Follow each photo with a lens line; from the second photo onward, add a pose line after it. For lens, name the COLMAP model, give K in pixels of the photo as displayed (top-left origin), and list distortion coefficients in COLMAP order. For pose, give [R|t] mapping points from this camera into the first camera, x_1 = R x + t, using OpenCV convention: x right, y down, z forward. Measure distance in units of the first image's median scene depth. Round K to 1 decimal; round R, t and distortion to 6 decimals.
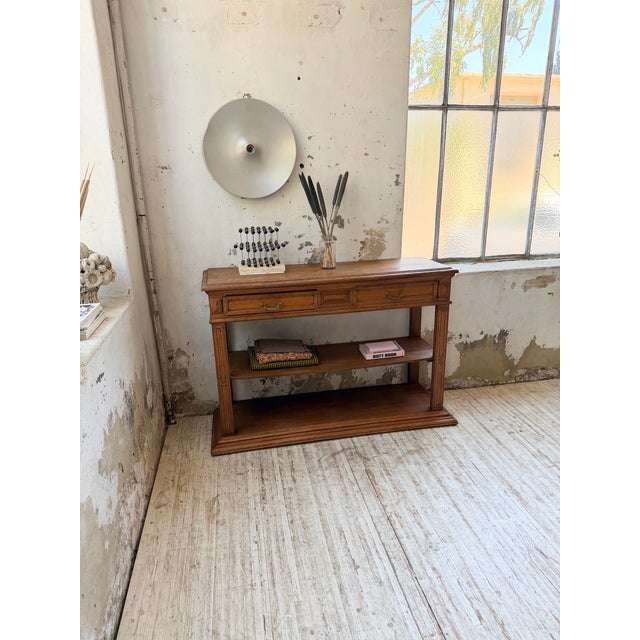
lens RADIAL K [[449.9, 0, 318.6], [0, 449.9, 324.3], [0, 0, 1]] dist [0.109675, -0.188019]
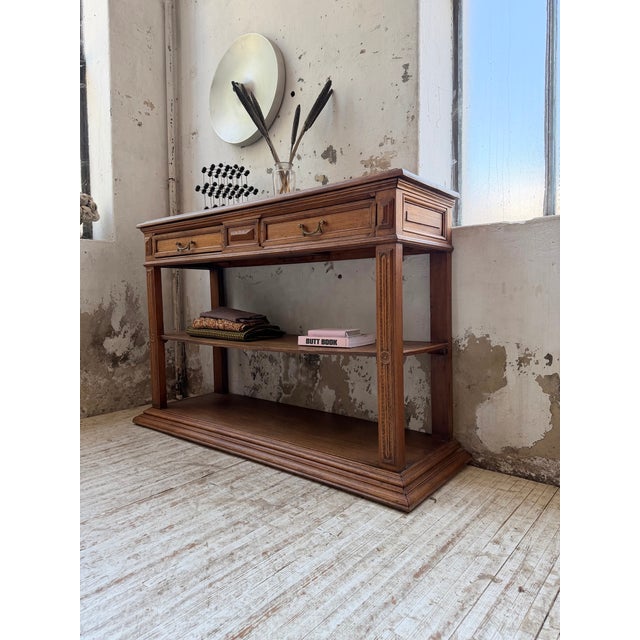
lens RADIAL K [[451.6, 0, 317.0], [0, 451.6, 318.9], [0, 0, 1]] dist [0.064256, -0.098760]
pose [[0.630415, 0.049672, -0.774668, 0.621720], [-0.240808, 0.961232, -0.134332, 0.125772], [0.737963, 0.271231, 0.617936, 0.640485]]
